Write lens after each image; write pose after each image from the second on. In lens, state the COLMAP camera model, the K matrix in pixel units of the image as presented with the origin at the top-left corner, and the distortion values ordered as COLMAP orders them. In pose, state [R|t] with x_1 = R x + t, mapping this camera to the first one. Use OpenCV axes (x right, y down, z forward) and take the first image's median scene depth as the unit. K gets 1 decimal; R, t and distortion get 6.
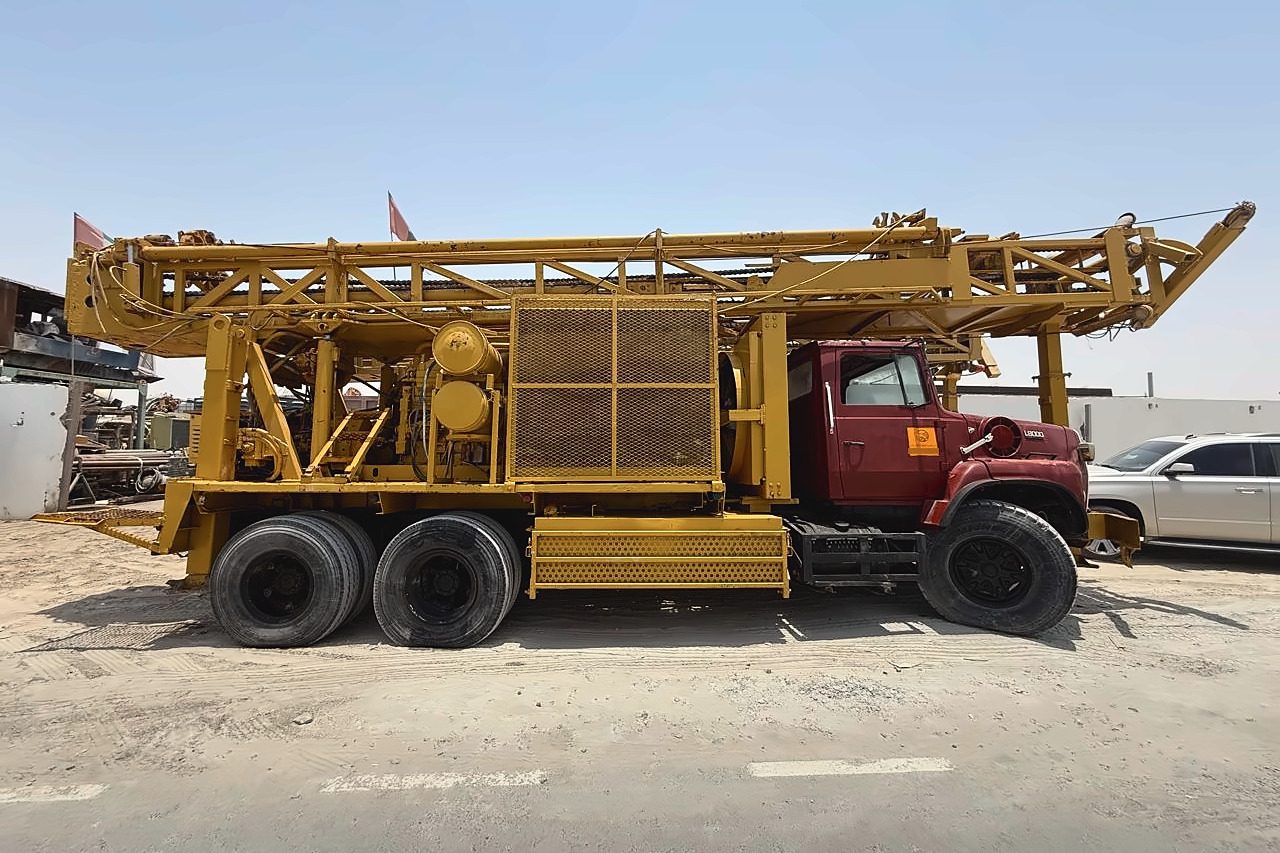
lens RADIAL K [[501.3, 0, 641.8], [0, 501.3, 422.8], [0, 0, 1]] dist [-0.002786, -0.000708]
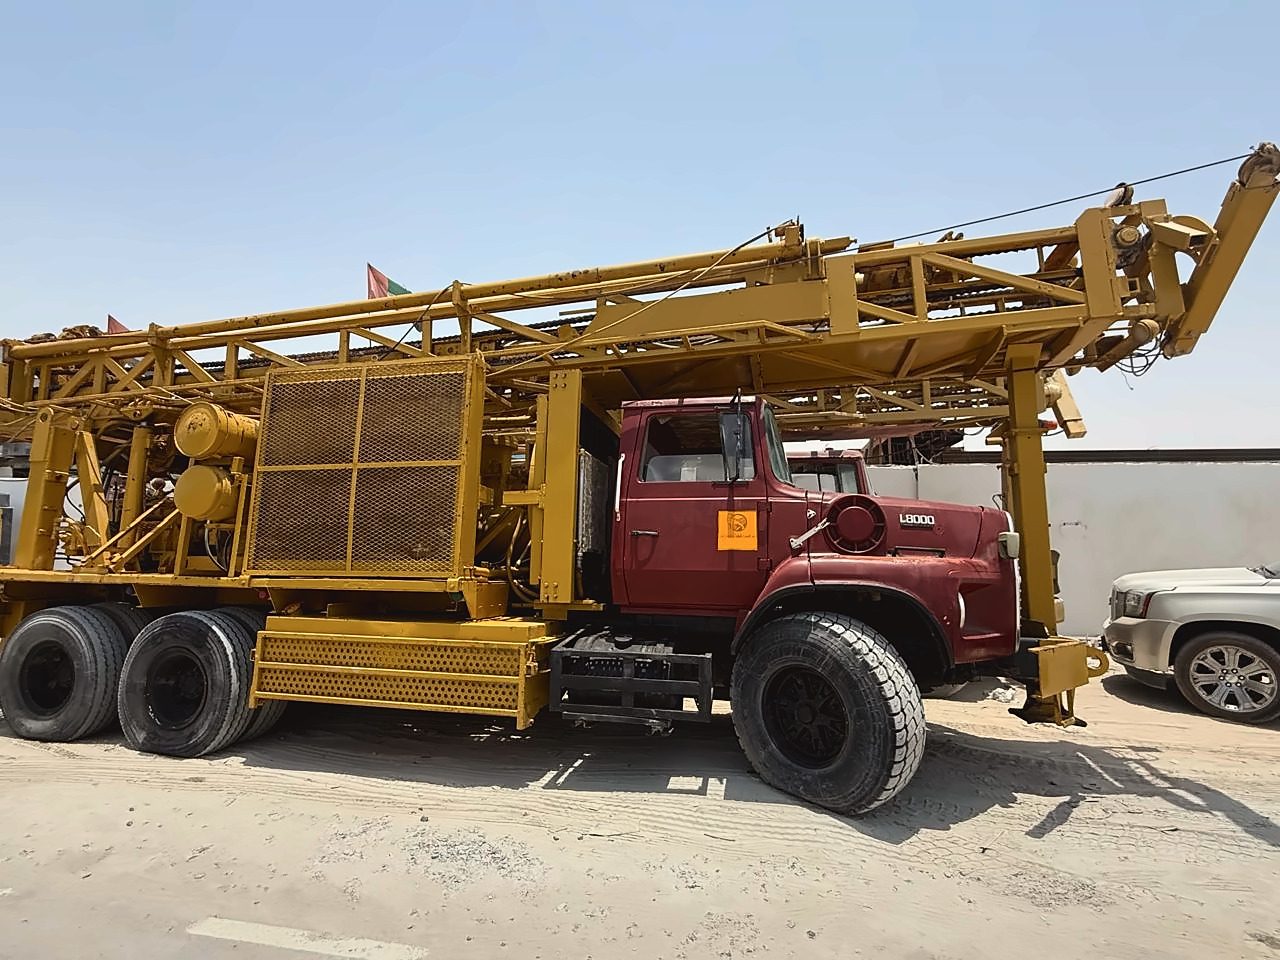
lens RADIAL K [[631.7, 0, 661.0], [0, 631.7, 483.3], [0, 0, 1]] dist [-0.001274, -0.002163]
pose [[0.968530, -0.020579, -0.248044, 0.704513], [0.008169, 0.998667, -0.050957, 0.015130], [0.248762, 0.047327, 0.967408, 0.075129]]
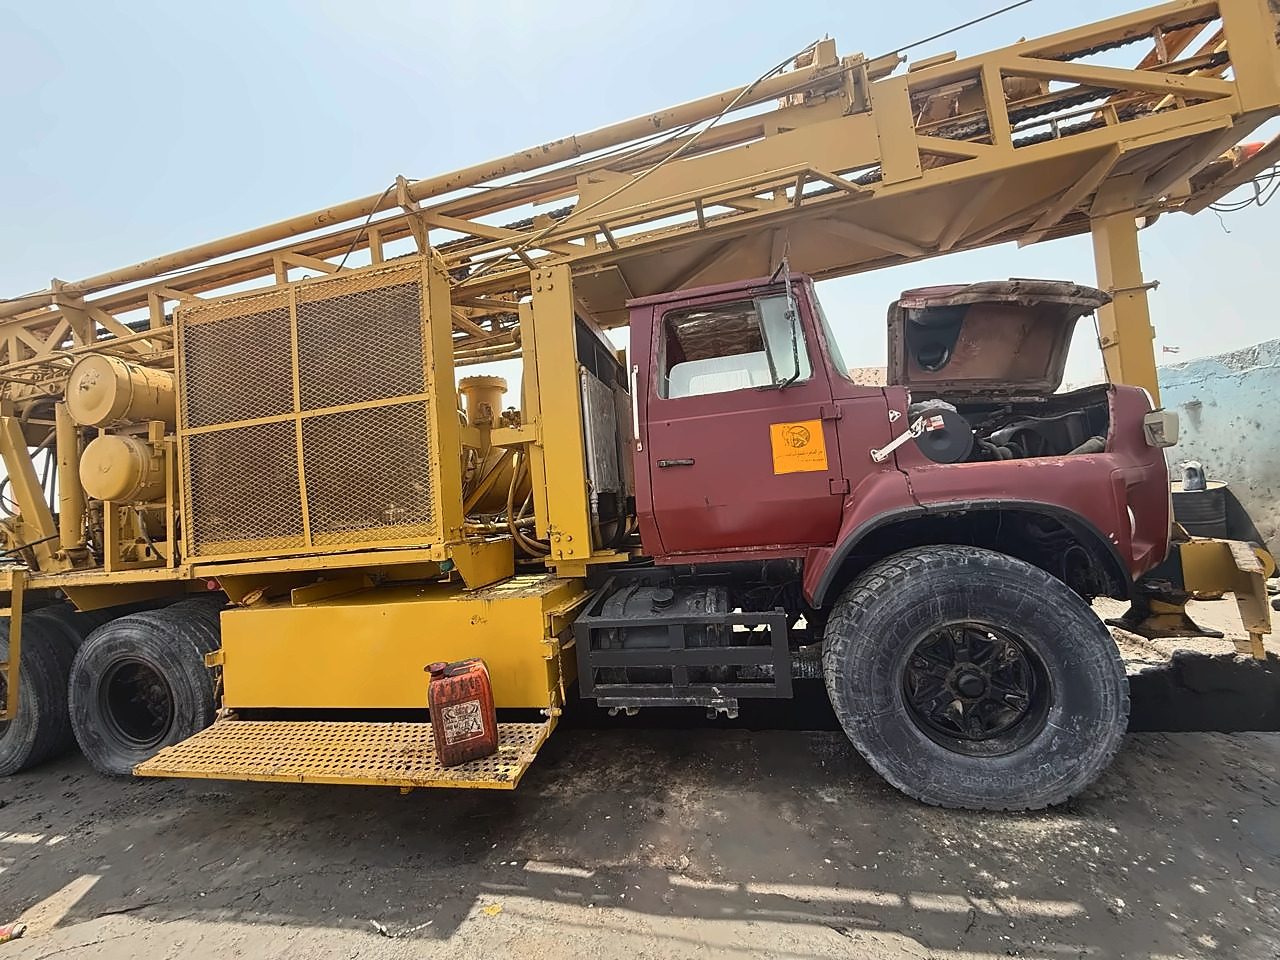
lens RADIAL K [[505.8, 0, 646.5], [0, 505.8, 483.2], [0, 0, 1]] dist [0.005802, -0.000207]
pose [[0.967986, -0.091454, -0.233750, 0.541682], [0.108129, 0.992353, 0.059521, 0.026843], [0.226519, -0.082891, 0.970473, 0.415505]]
